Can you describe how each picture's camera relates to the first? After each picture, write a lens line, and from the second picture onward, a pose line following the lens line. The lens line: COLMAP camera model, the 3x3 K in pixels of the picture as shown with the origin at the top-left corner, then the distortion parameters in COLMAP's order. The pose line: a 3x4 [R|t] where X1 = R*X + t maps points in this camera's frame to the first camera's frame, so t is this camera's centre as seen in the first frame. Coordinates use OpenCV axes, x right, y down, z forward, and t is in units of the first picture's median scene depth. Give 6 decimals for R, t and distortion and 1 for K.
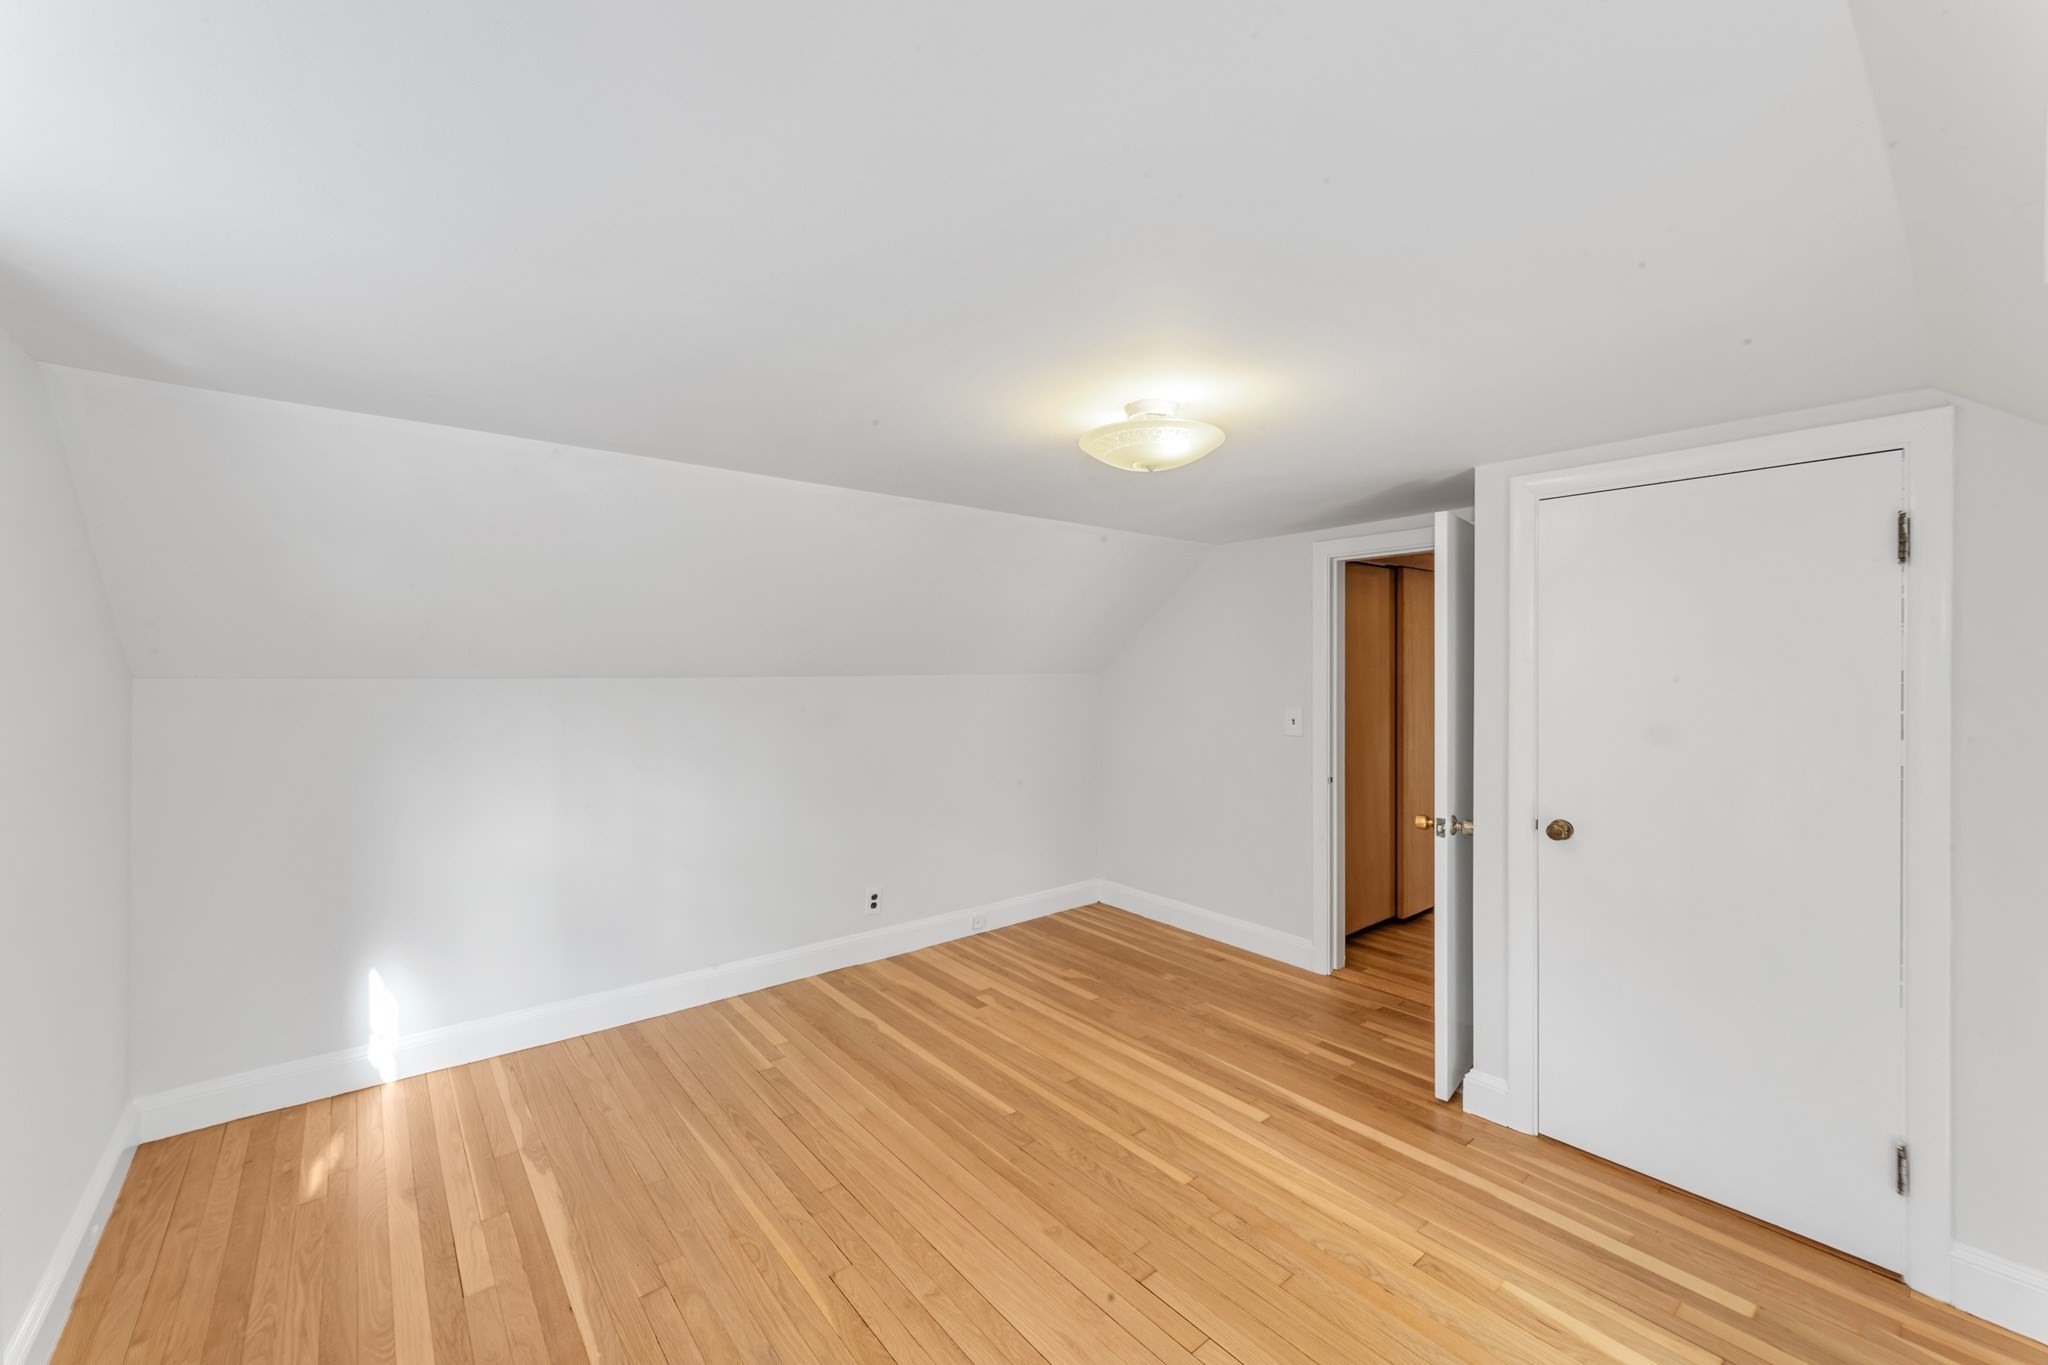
lens RADIAL K [[837.3, 0, 1024.0], [0, 837.3, 682.5], [0, 0, 1]] dist [-0.000620, -0.000224]
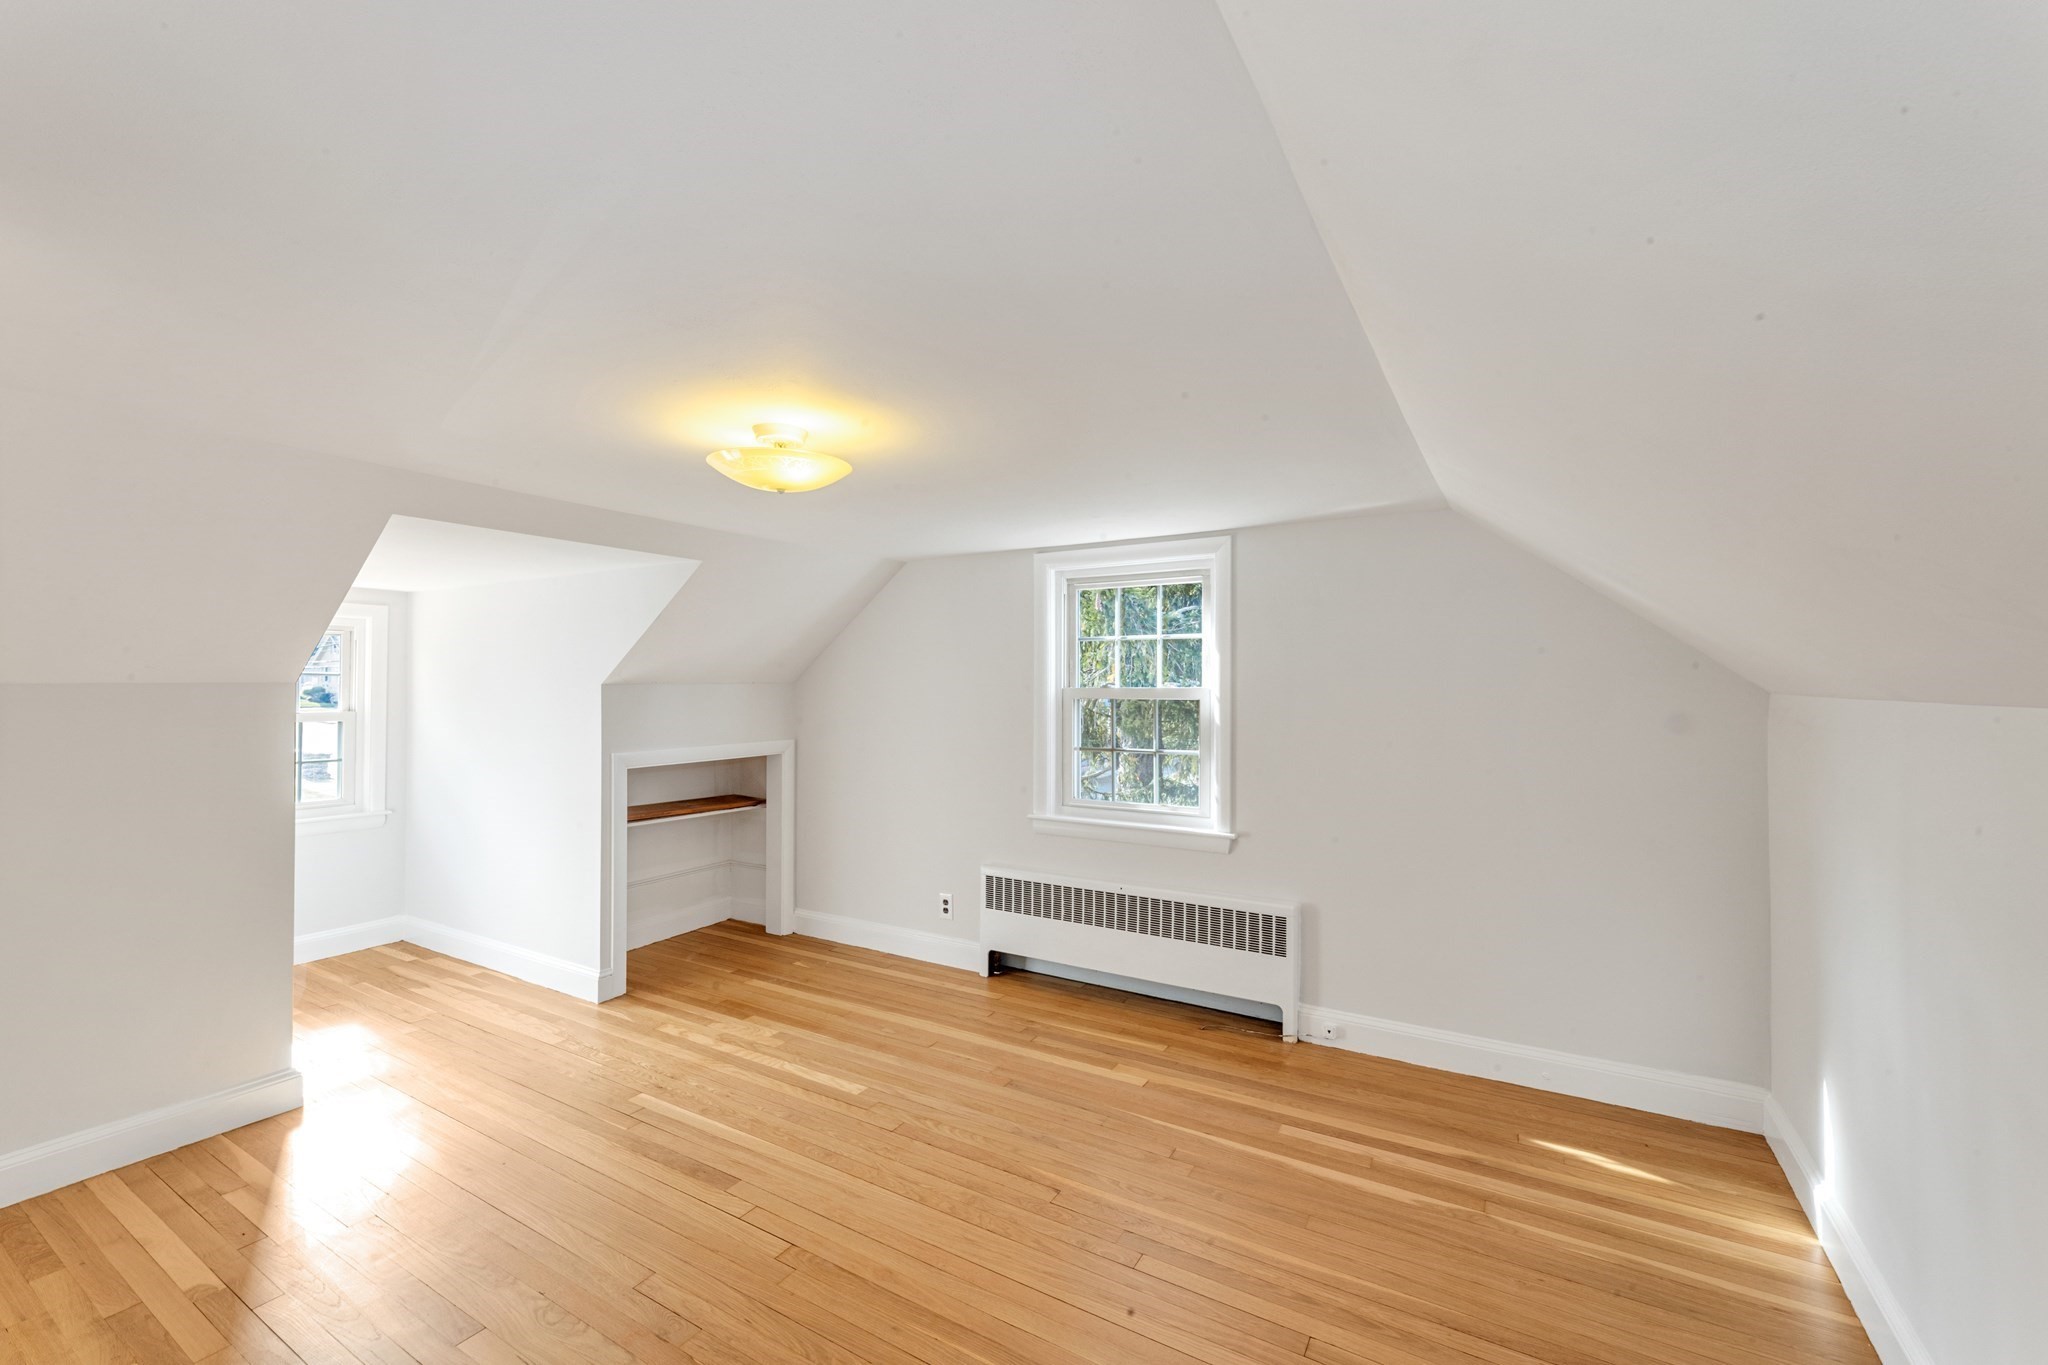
lens RADIAL K [[837.3, 0, 1024.0], [0, 837.3, 682.5], [0, 0, 1]] dist [-0.000620, -0.000224]
pose [[-0.944625, -0.007999, -0.328054, 0.193731], [-0.005656, 0.999951, -0.008094, -0.009070], [0.328103, -0.005790, -0.944624, 1.893200]]
